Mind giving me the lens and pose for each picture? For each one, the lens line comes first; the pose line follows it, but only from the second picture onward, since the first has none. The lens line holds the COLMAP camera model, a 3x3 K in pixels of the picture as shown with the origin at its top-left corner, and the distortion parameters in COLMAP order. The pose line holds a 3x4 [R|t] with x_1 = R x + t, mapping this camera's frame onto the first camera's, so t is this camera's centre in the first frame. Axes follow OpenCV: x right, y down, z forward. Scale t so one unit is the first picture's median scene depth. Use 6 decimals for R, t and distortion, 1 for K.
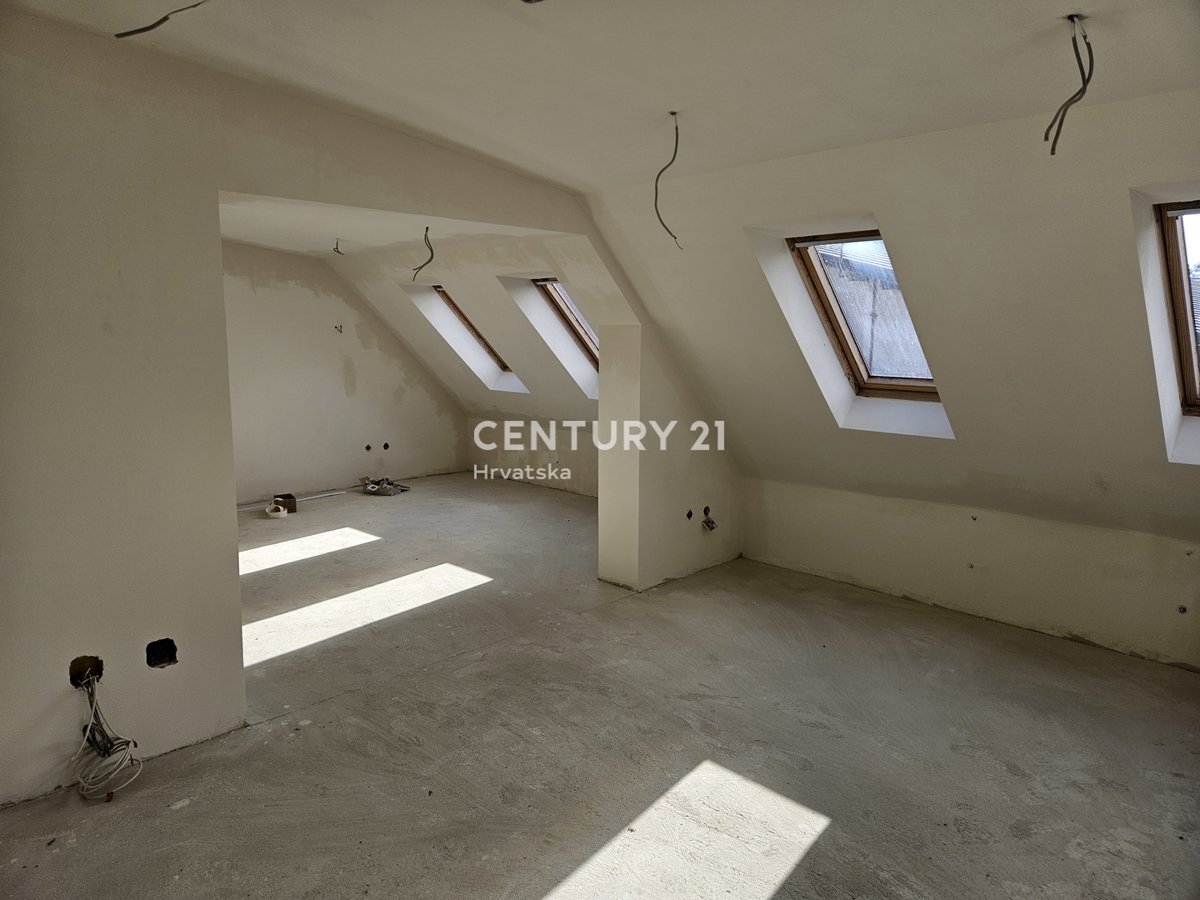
lens RADIAL K [[811.5, 0, 600.0], [0, 811.5, 450.0], [0, 0, 1]] dist [0.084240, -0.075038]
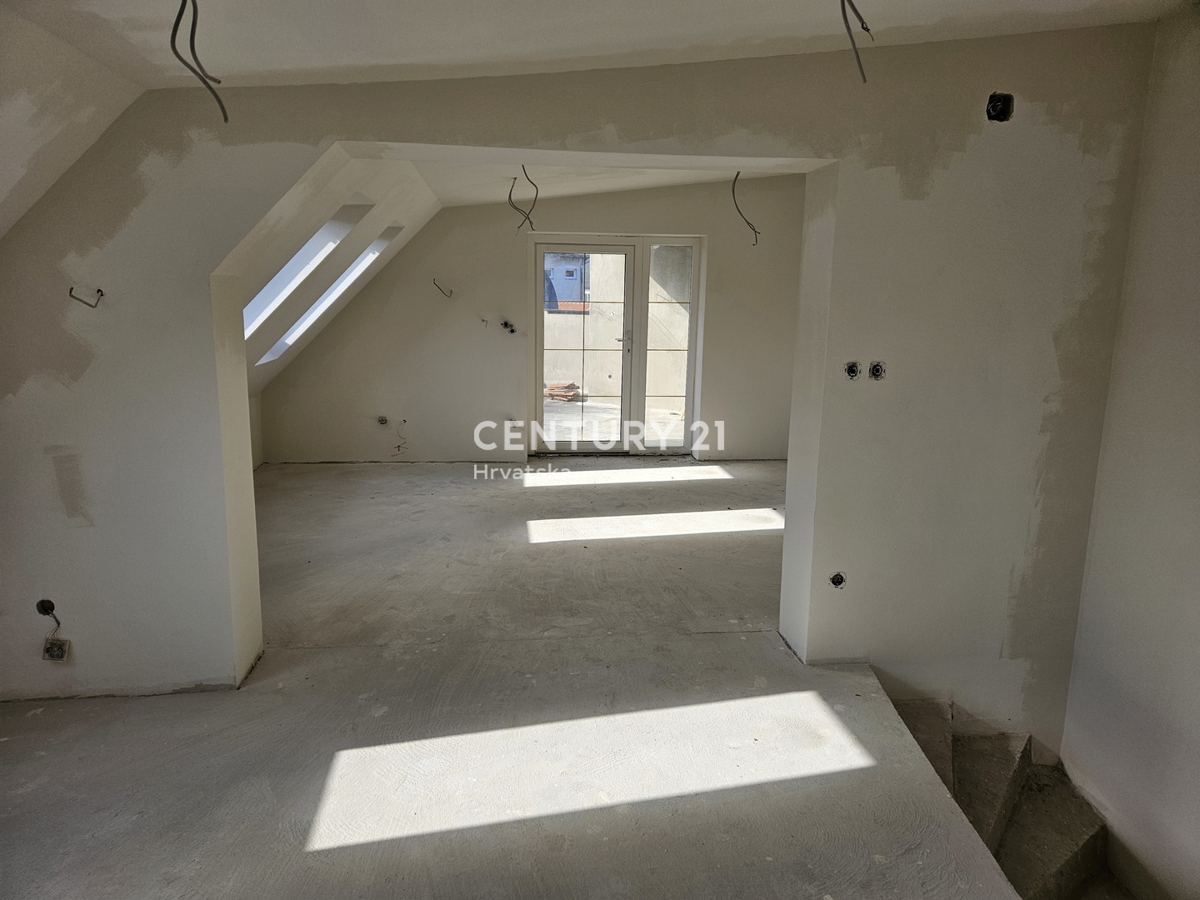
lens RADIAL K [[811.5, 0, 600.0], [0, 811.5, 450.0], [0, 0, 1]] dist [0.084240, -0.075038]
pose [[-0.795452, -0.126605, 0.592645, -0.821478], [0.076113, 0.949319, 0.304960, -0.263998], [-0.601219, 0.287689, -0.745501, 1.811603]]
